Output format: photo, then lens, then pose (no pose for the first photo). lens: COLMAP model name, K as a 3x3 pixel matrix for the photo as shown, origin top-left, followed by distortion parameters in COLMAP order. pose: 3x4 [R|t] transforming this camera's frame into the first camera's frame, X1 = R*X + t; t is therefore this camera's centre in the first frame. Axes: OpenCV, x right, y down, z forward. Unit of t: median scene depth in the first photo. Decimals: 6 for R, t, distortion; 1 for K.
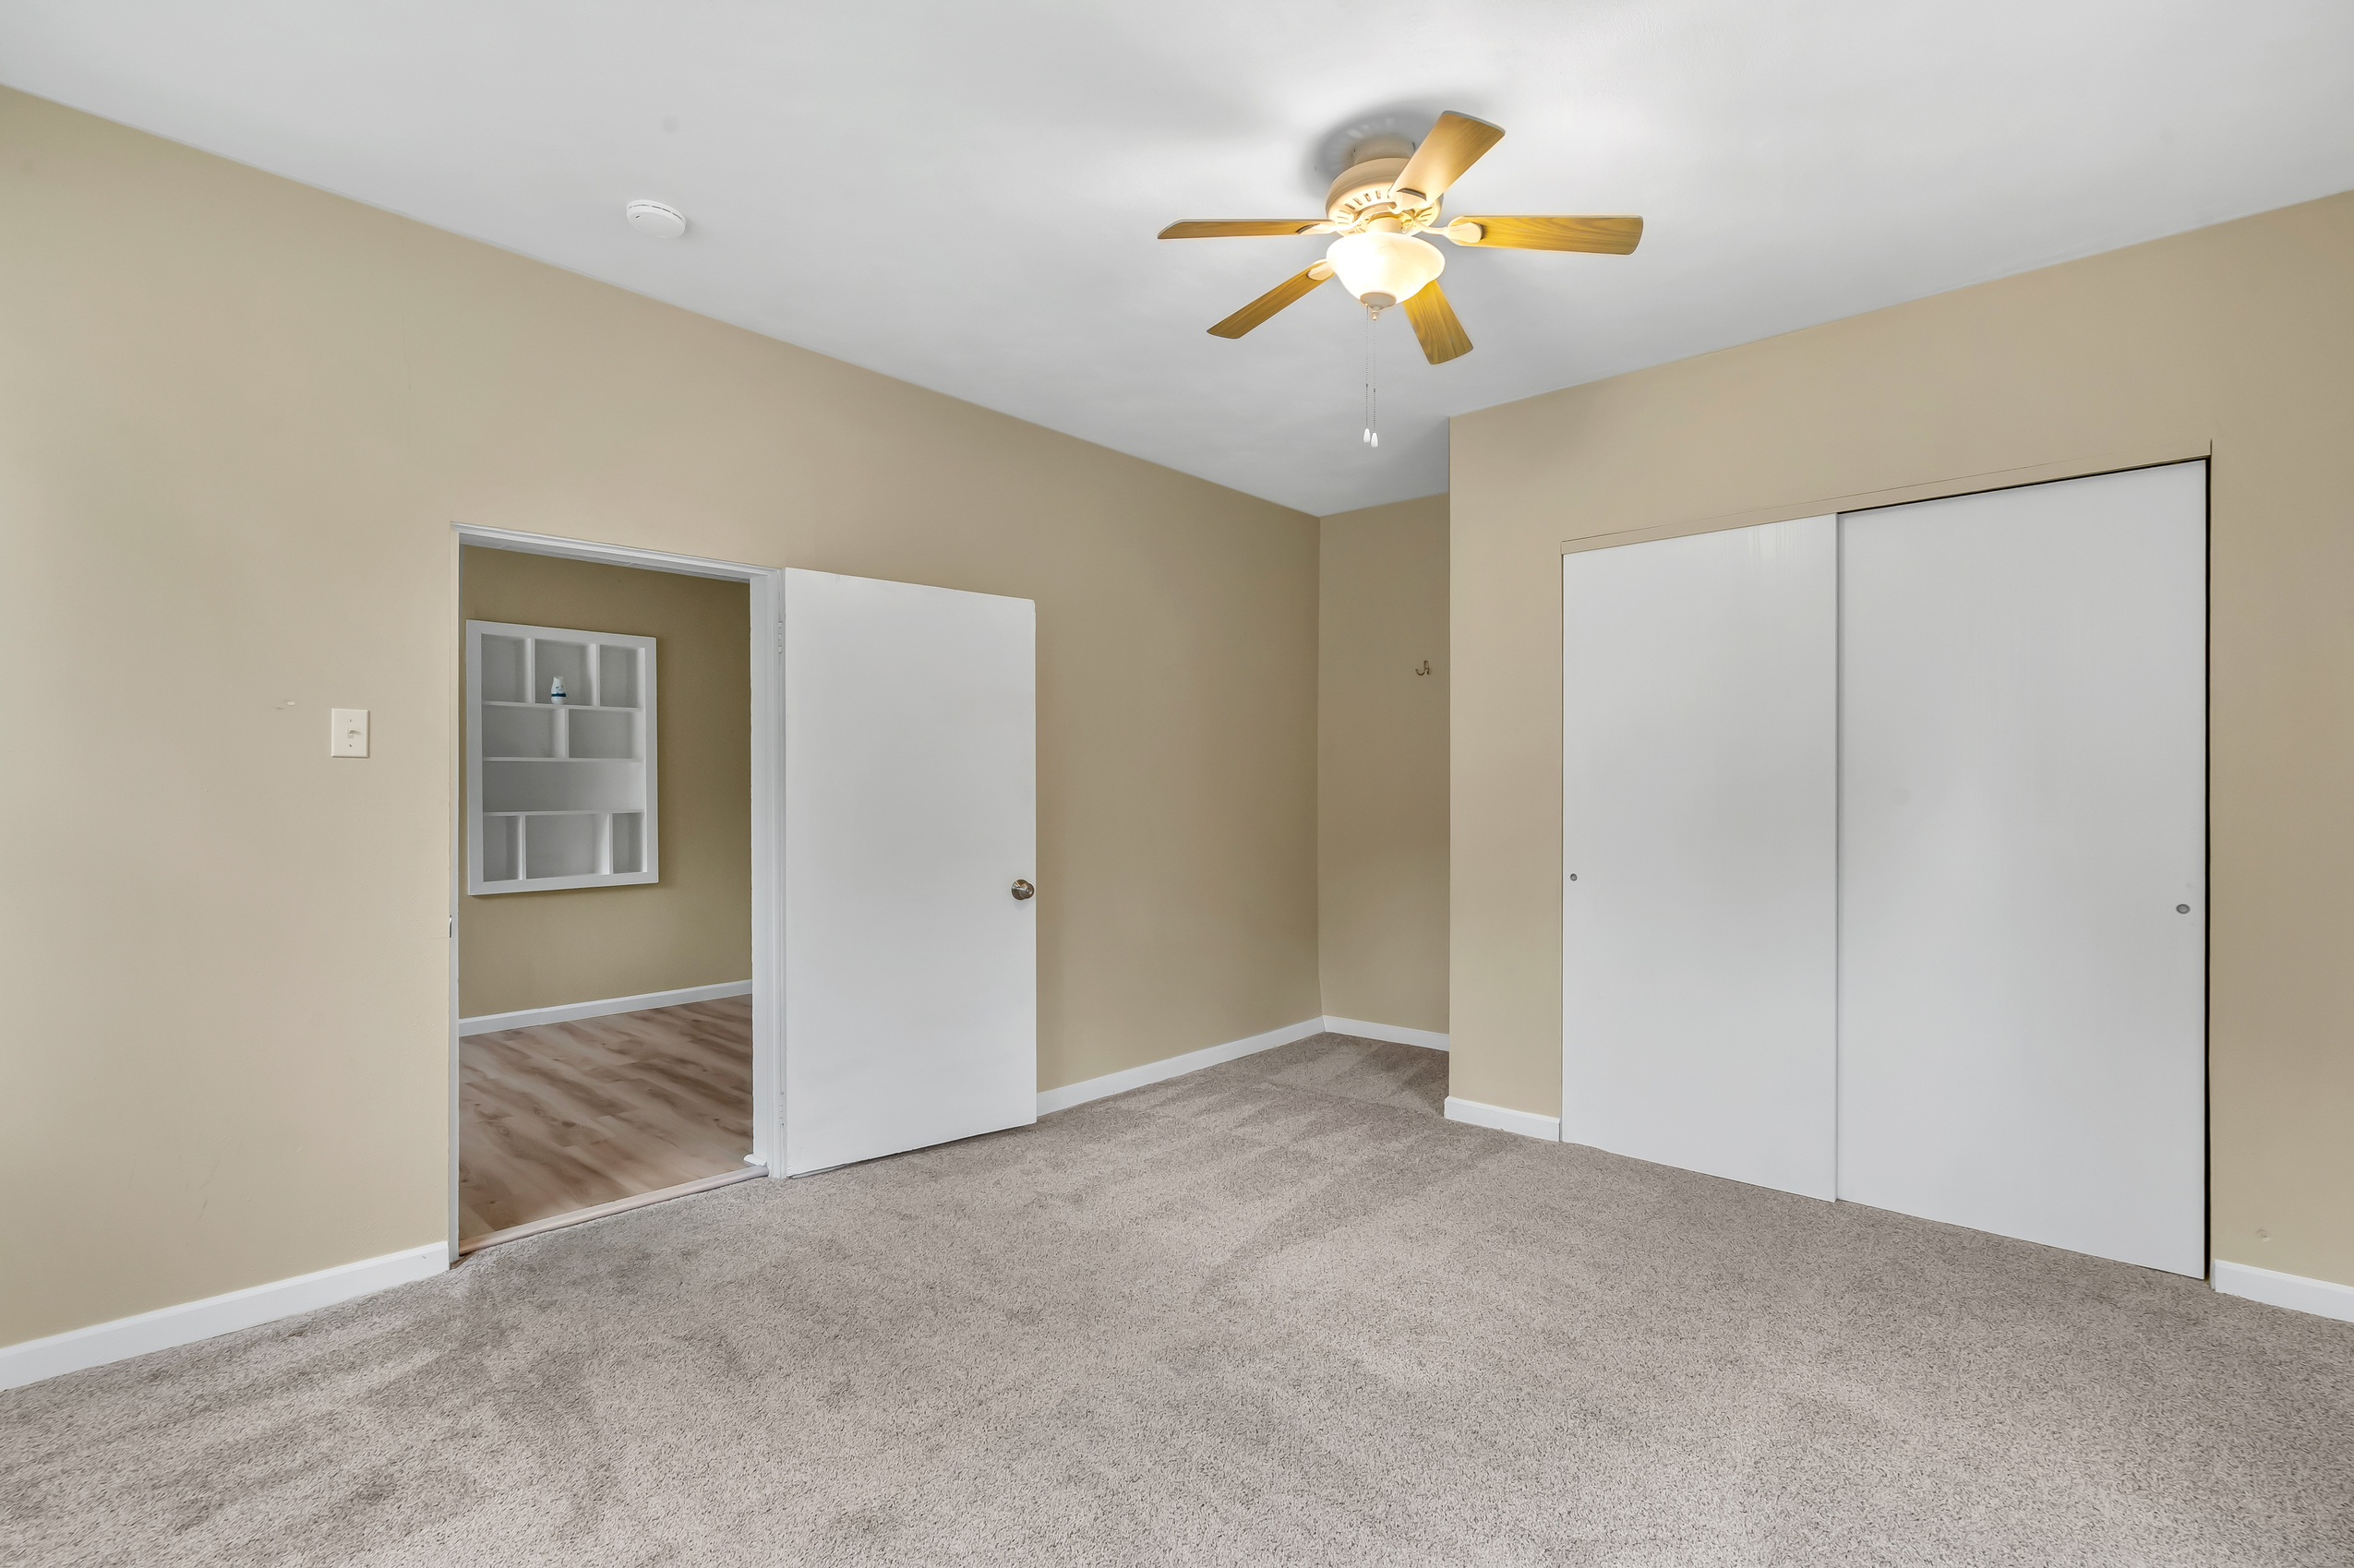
lens RADIAL K [[1076.4, 0, 1174.0], [0, 1076.4, 803.1], [0, 0, 1]] dist [-0.001951, 0.001203]
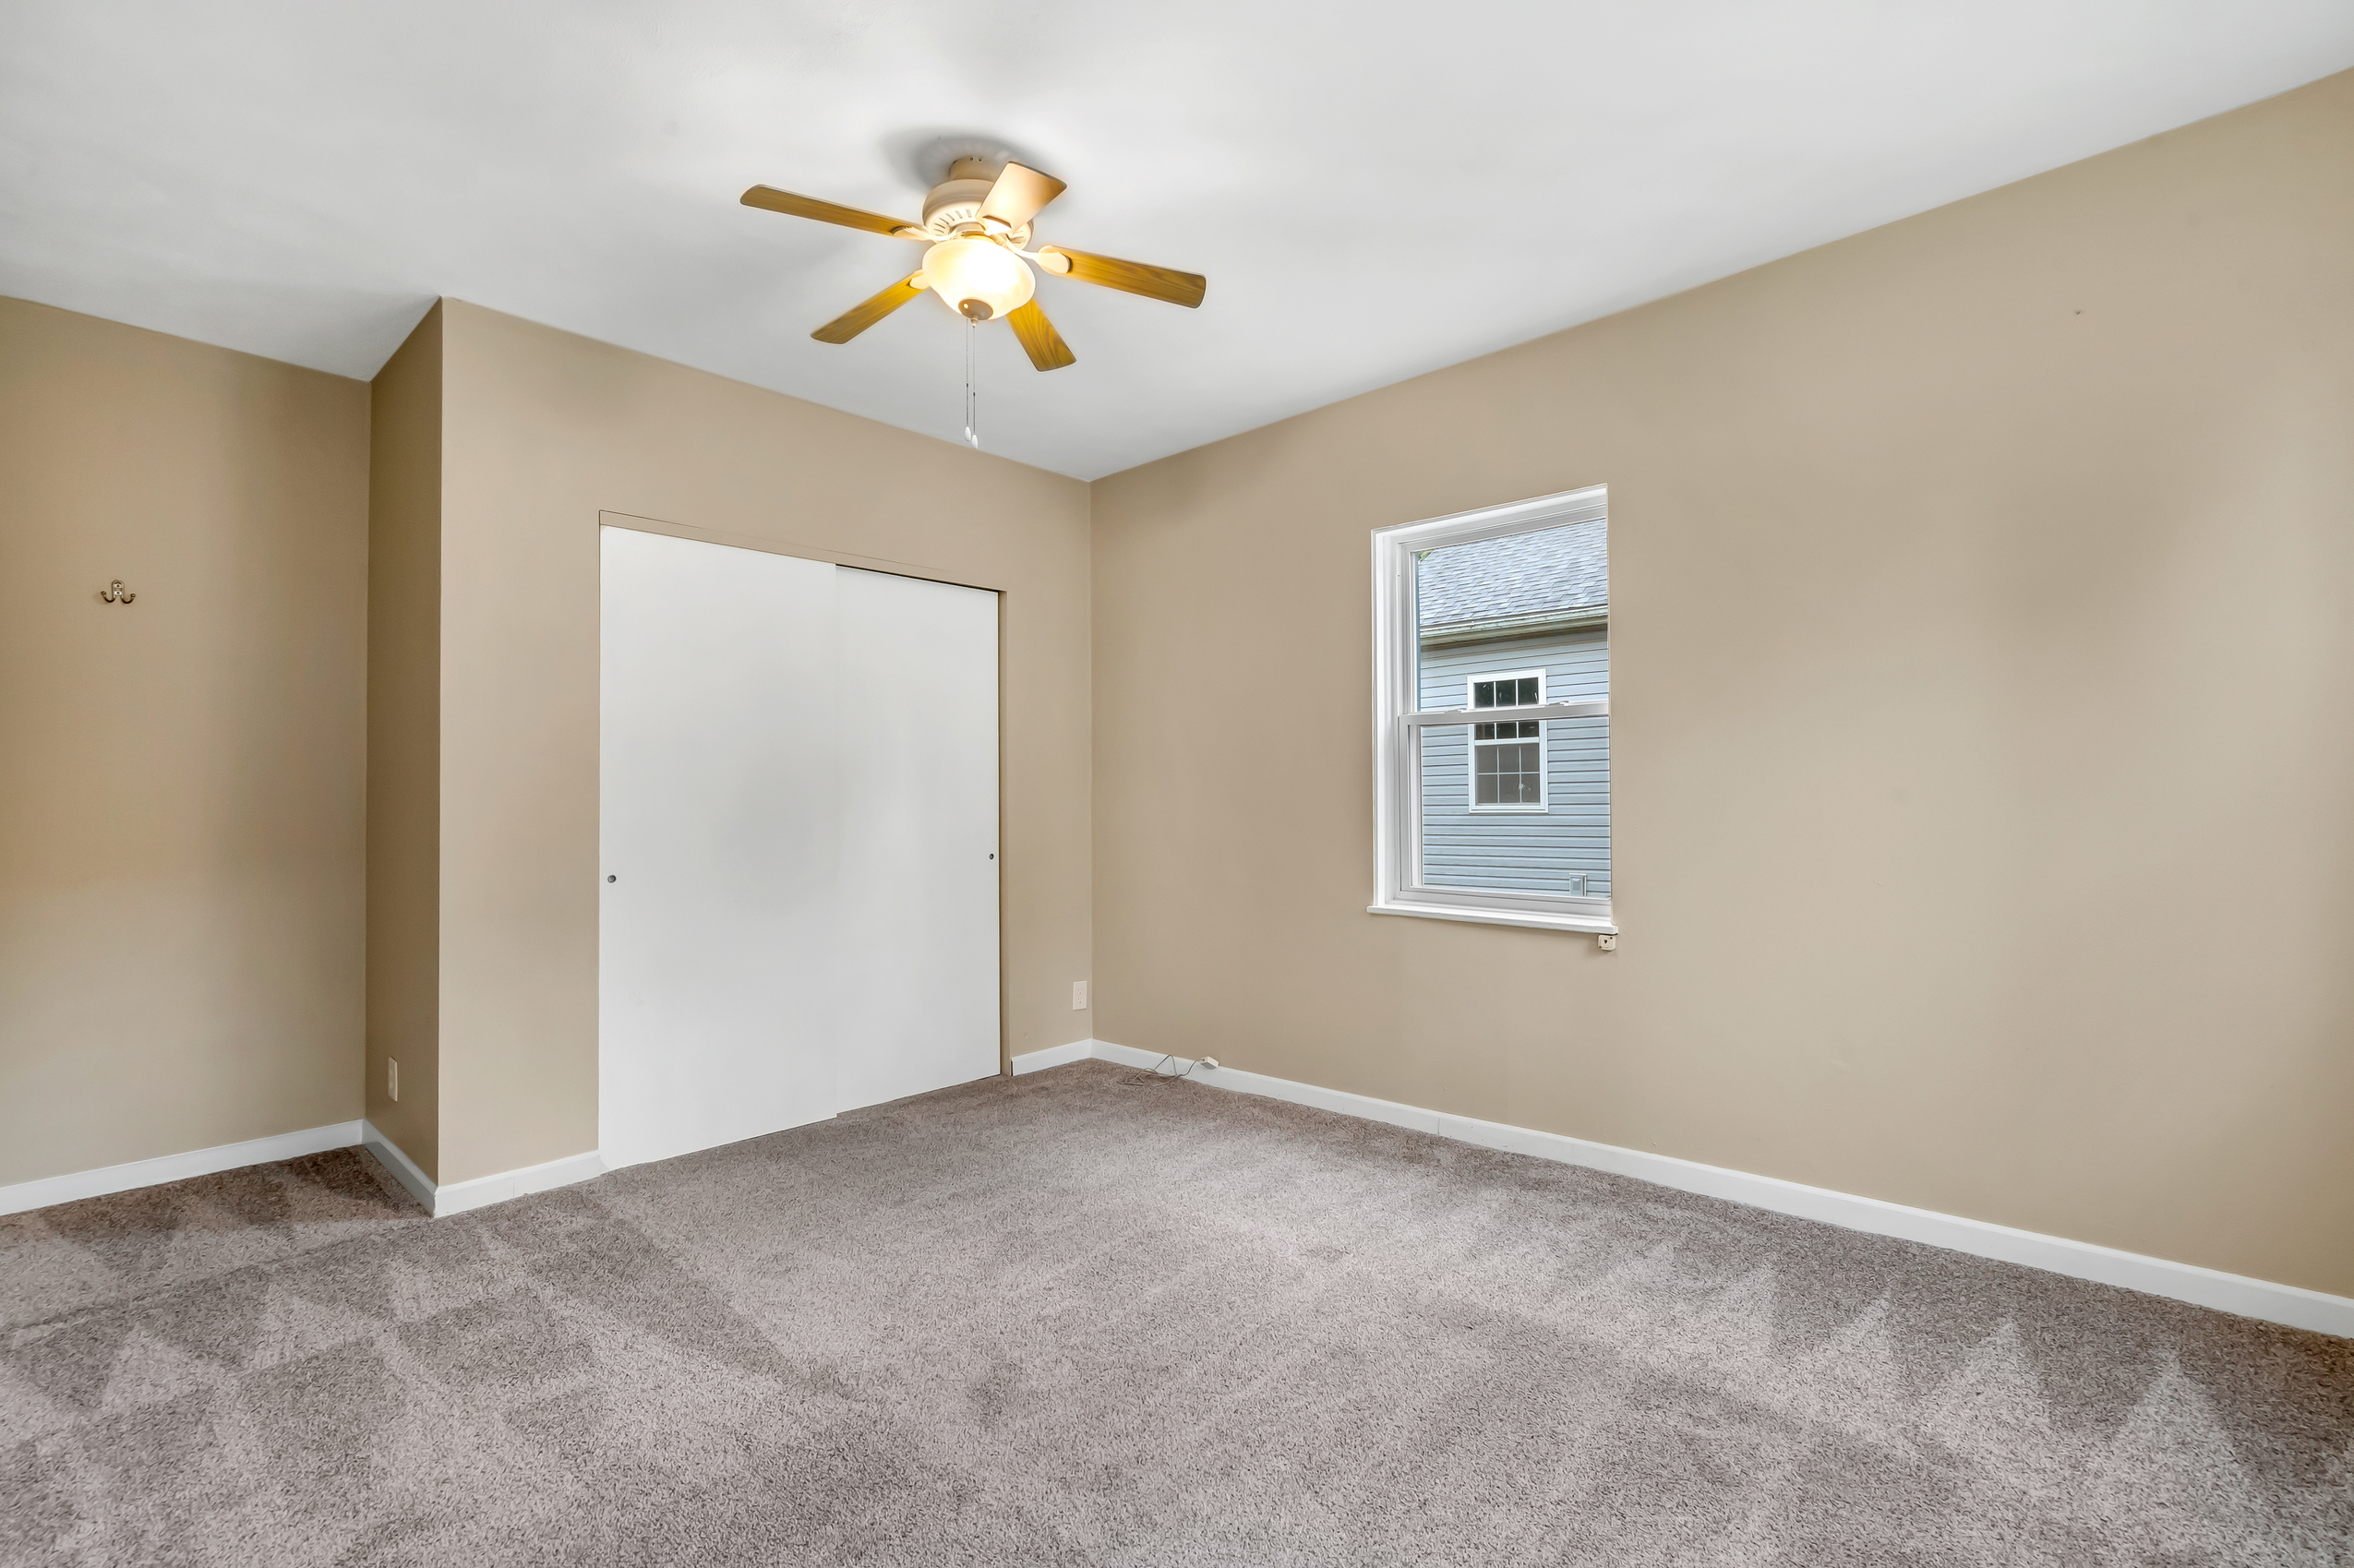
lens RADIAL K [[1076.4, 0, 1176.4], [0, 1076.4, 787.7], [0, 0, 1]] dist [-0.001951, 0.001203]
pose [[0.004350, 0.006488, 0.999969, -0.565984], [0.013220, 0.999891, -0.006545, 0.004303], [-0.999903, 0.013248, 0.004263, 0.538766]]
